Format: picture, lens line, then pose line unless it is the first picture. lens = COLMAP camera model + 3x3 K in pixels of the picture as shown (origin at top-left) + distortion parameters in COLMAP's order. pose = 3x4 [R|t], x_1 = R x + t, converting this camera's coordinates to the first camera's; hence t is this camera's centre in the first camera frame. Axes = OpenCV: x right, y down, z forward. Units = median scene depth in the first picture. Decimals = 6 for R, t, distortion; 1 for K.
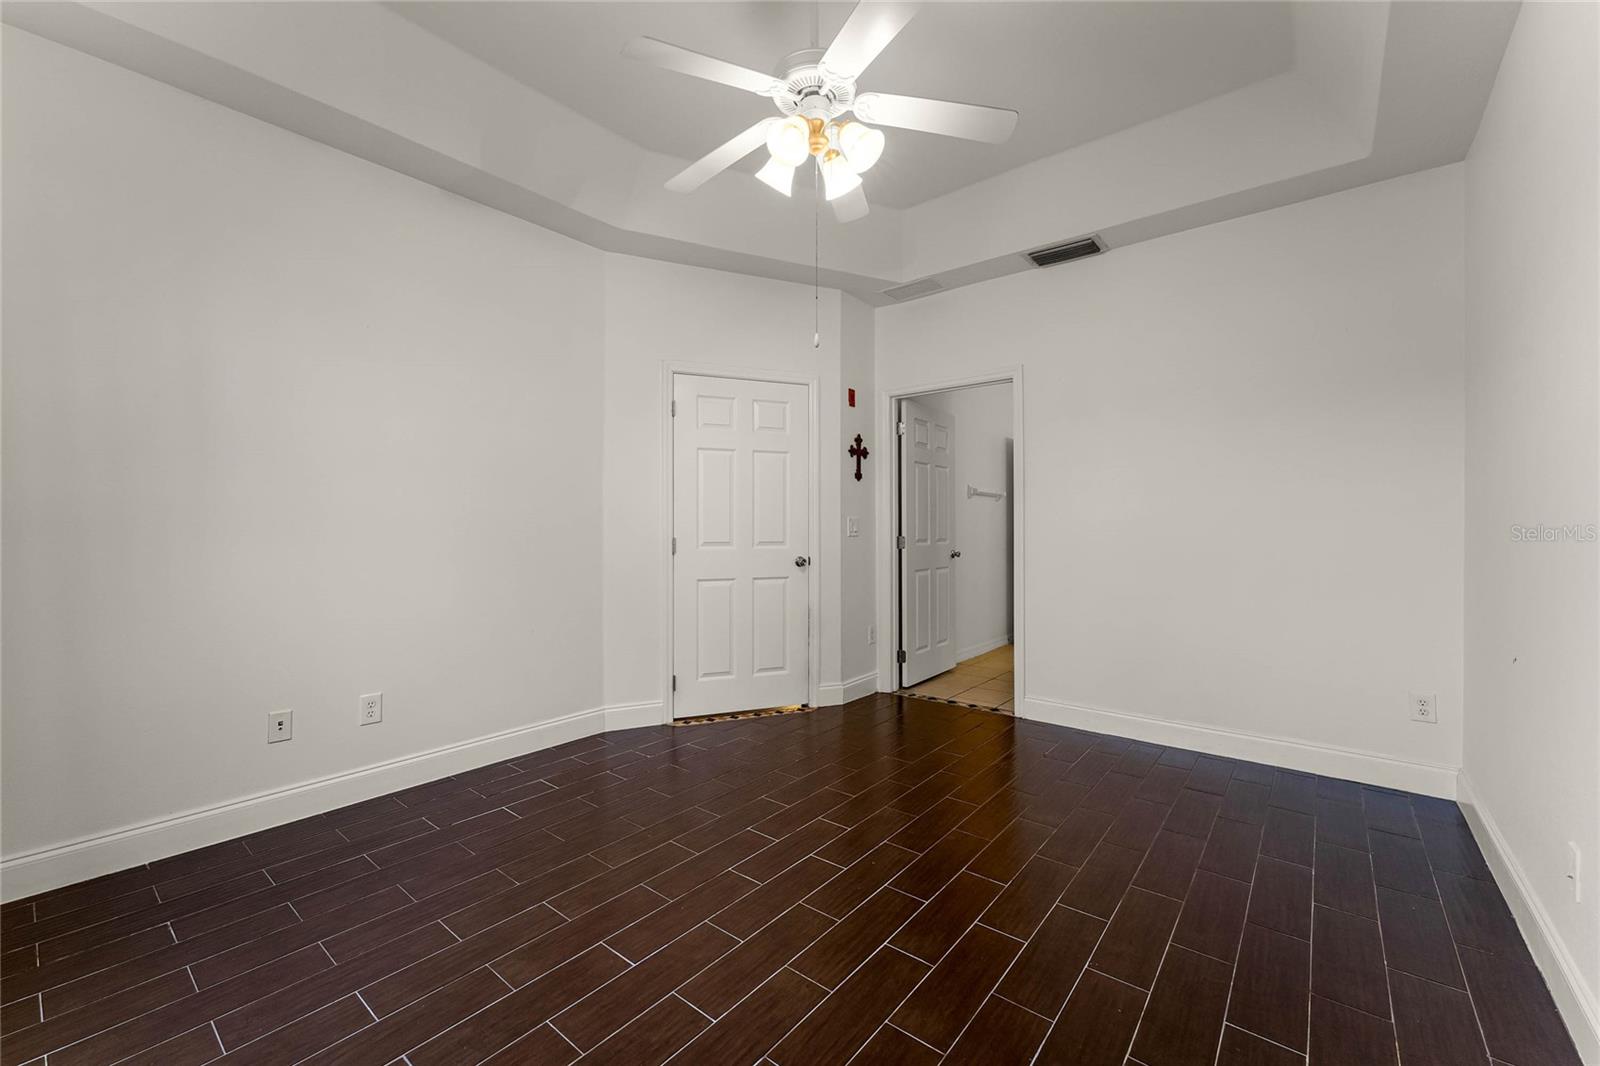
lens RADIAL K [[649.4, 0, 788.7], [0, 649.4, 532.9], [0, 0, 1]] dist [0.002616, 0.000727]
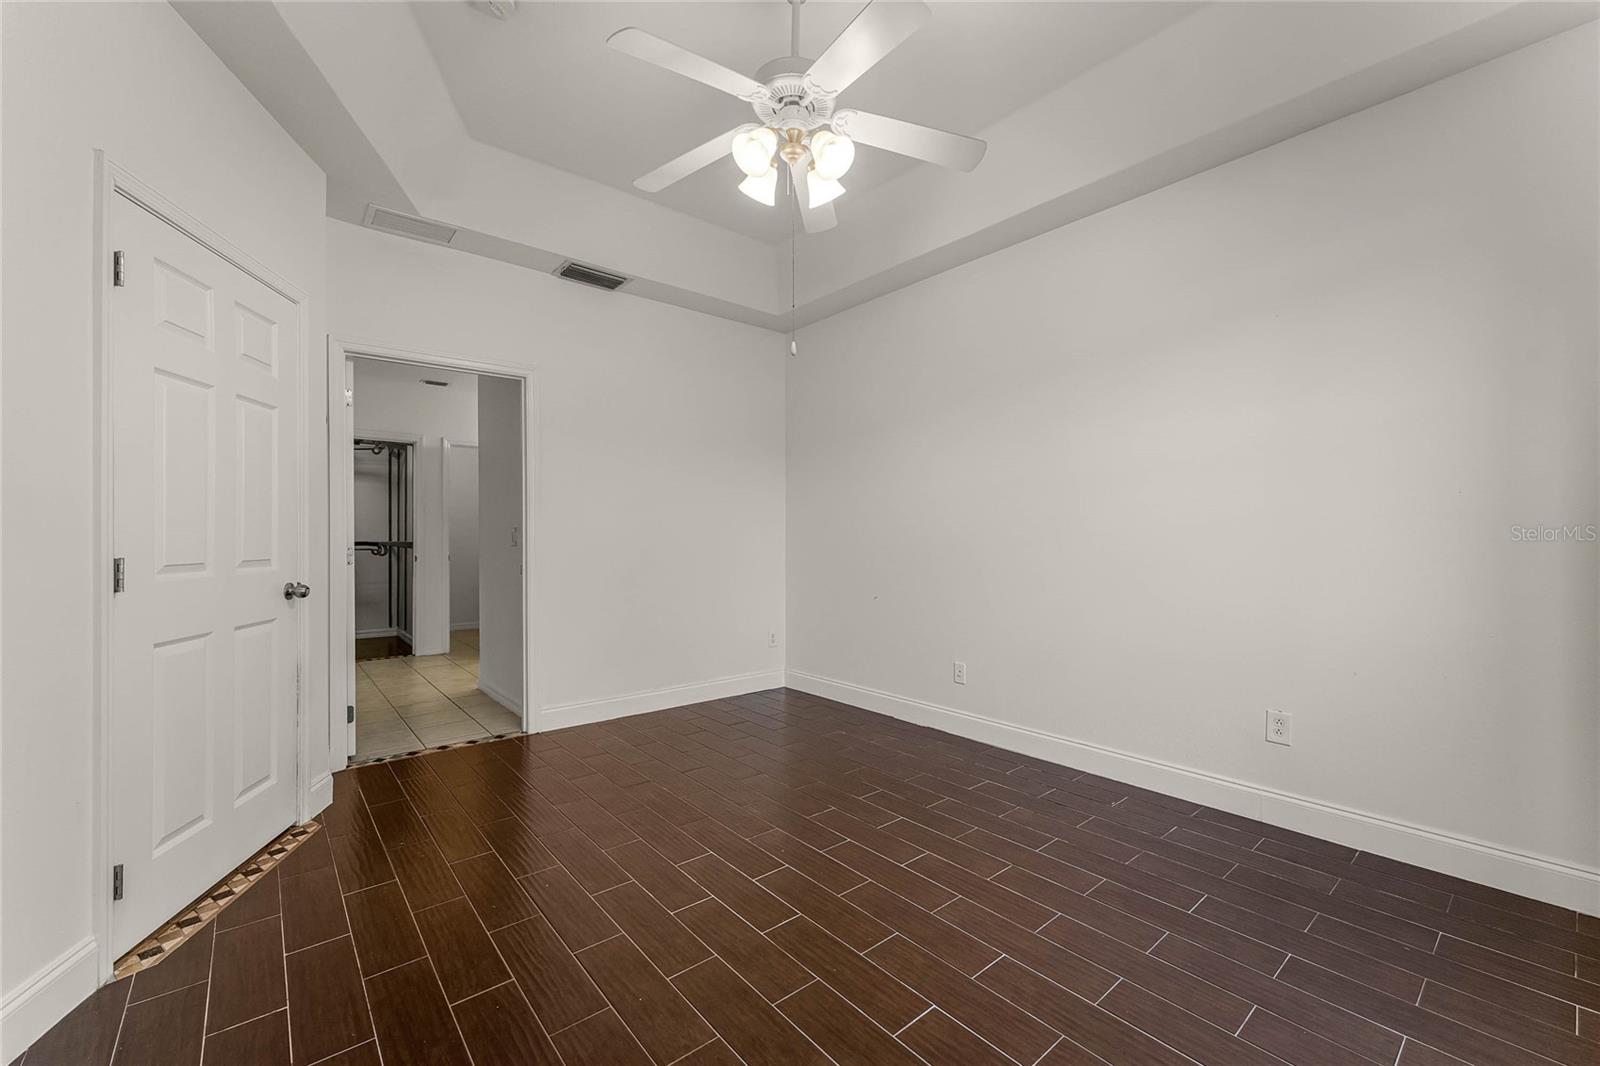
lens RADIAL K [[649.4, 0, 799.0], [0, 649.4, 534.9], [0, 0, 1]] dist [0.002616, 0.000727]
pose [[0.183940, 0.000539, 0.982937, -0.532335], [0.008496, 0.999962, -0.002138, -0.003150], [-0.982901, 0.008744, 0.183929, 0.454627]]
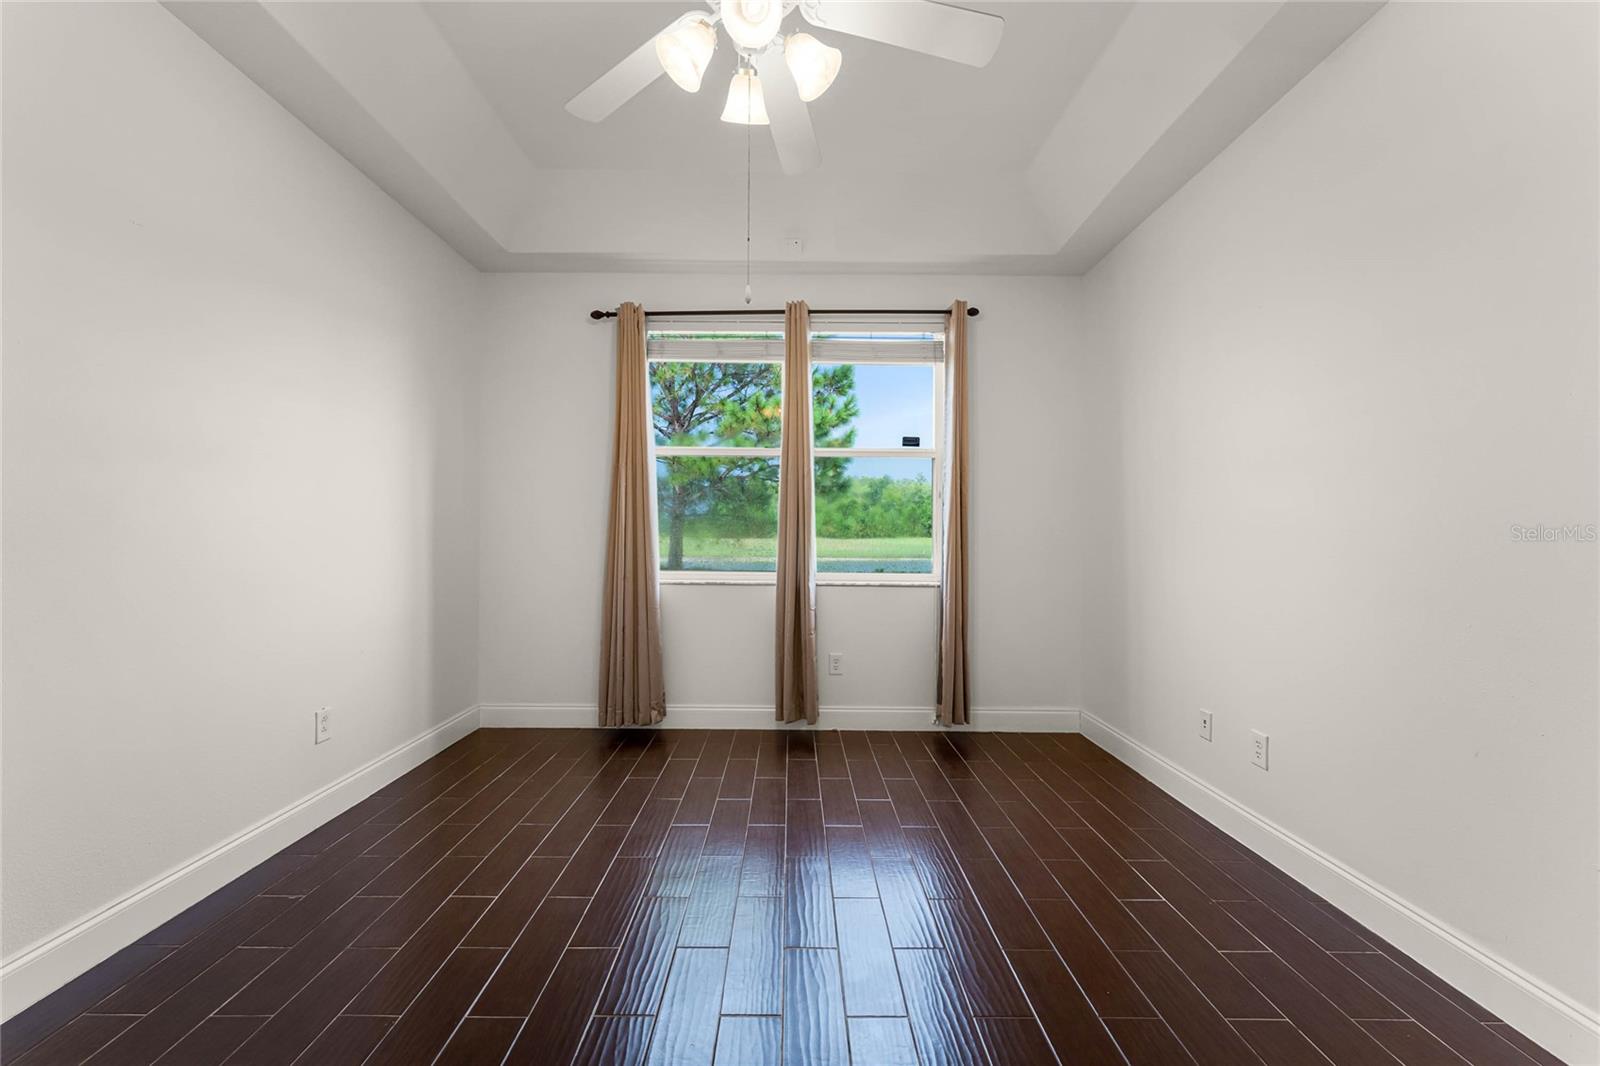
lens RADIAL K [[649.4, 0, 800.0], [0, 649.4, 534.9], [0, 0, 1]] dist [0.002616, 0.000727]
pose [[-0.776008, -0.004547, -0.630706, 0.272246], [-0.009404, 0.999946, 0.004361, -0.008747], [0.630653, 0.009315, -0.776009, 0.927945]]
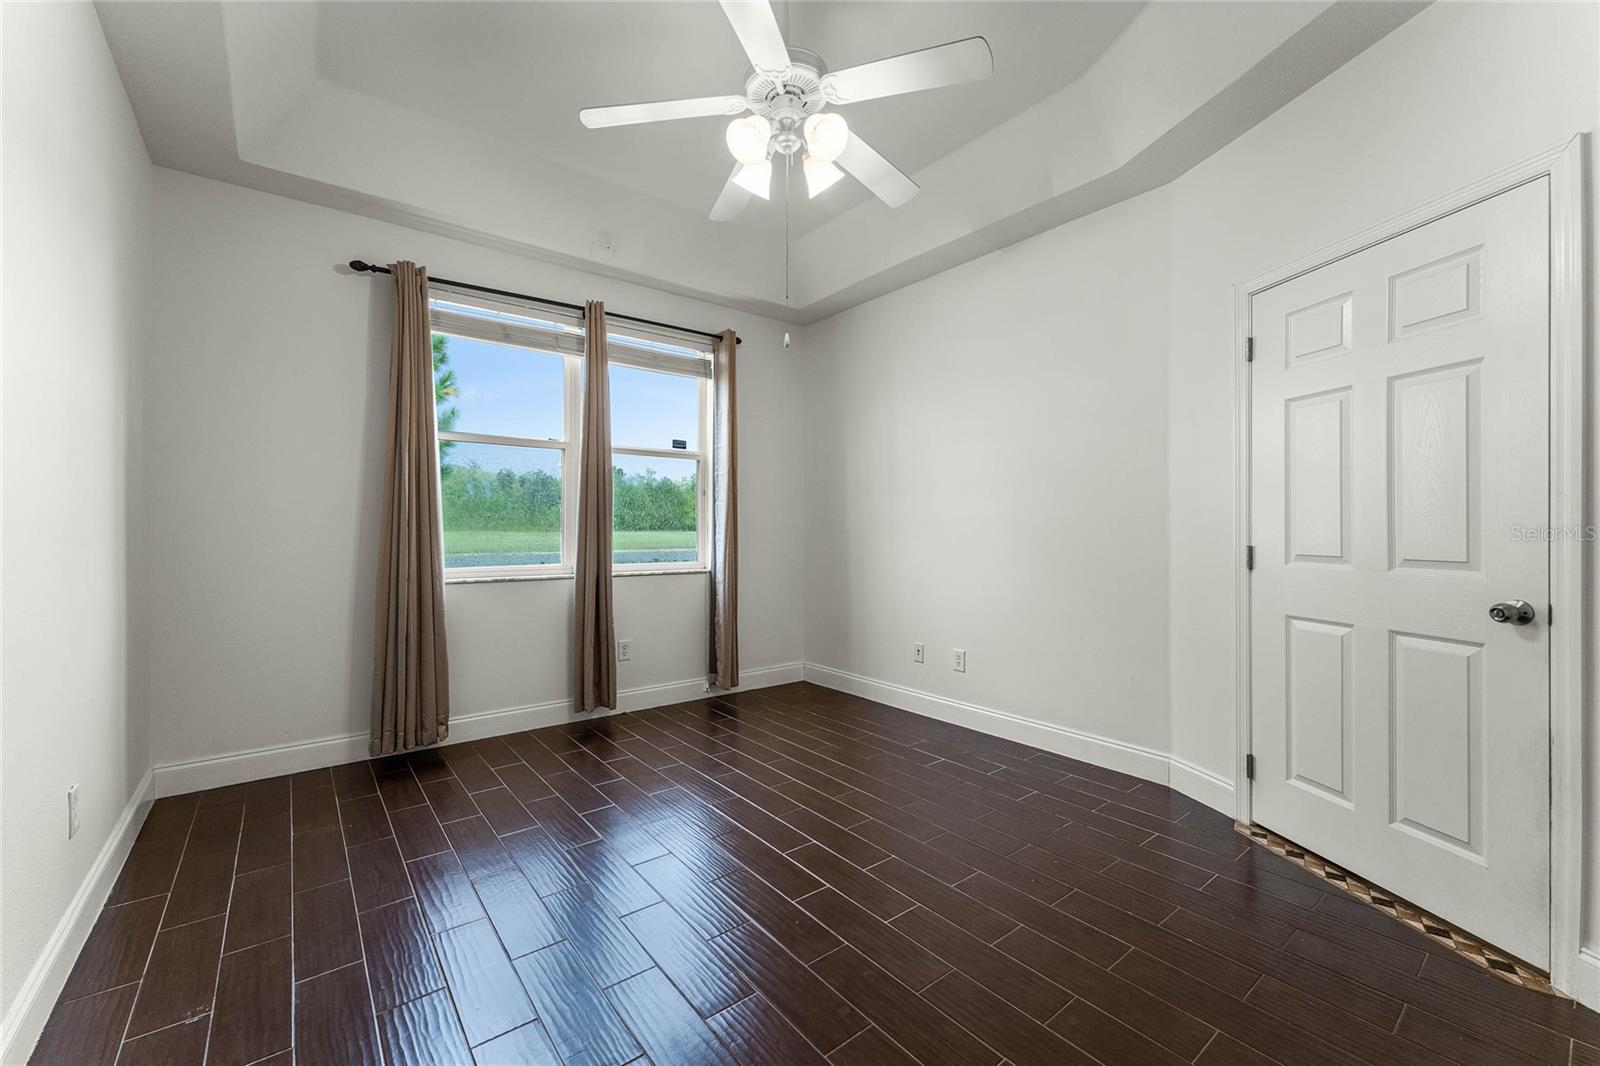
lens RADIAL K [[649.4, 0, 795.4], [0, 649.4, 528.8], [0, 0, 1]] dist [0.002616, 0.000727]
pose [[-0.216048, 0.001582, -0.976381, 0.566973], [-0.006343, 0.999975, 0.003024, -0.008586], [0.976362, 0.006847, -0.216033, 0.691554]]
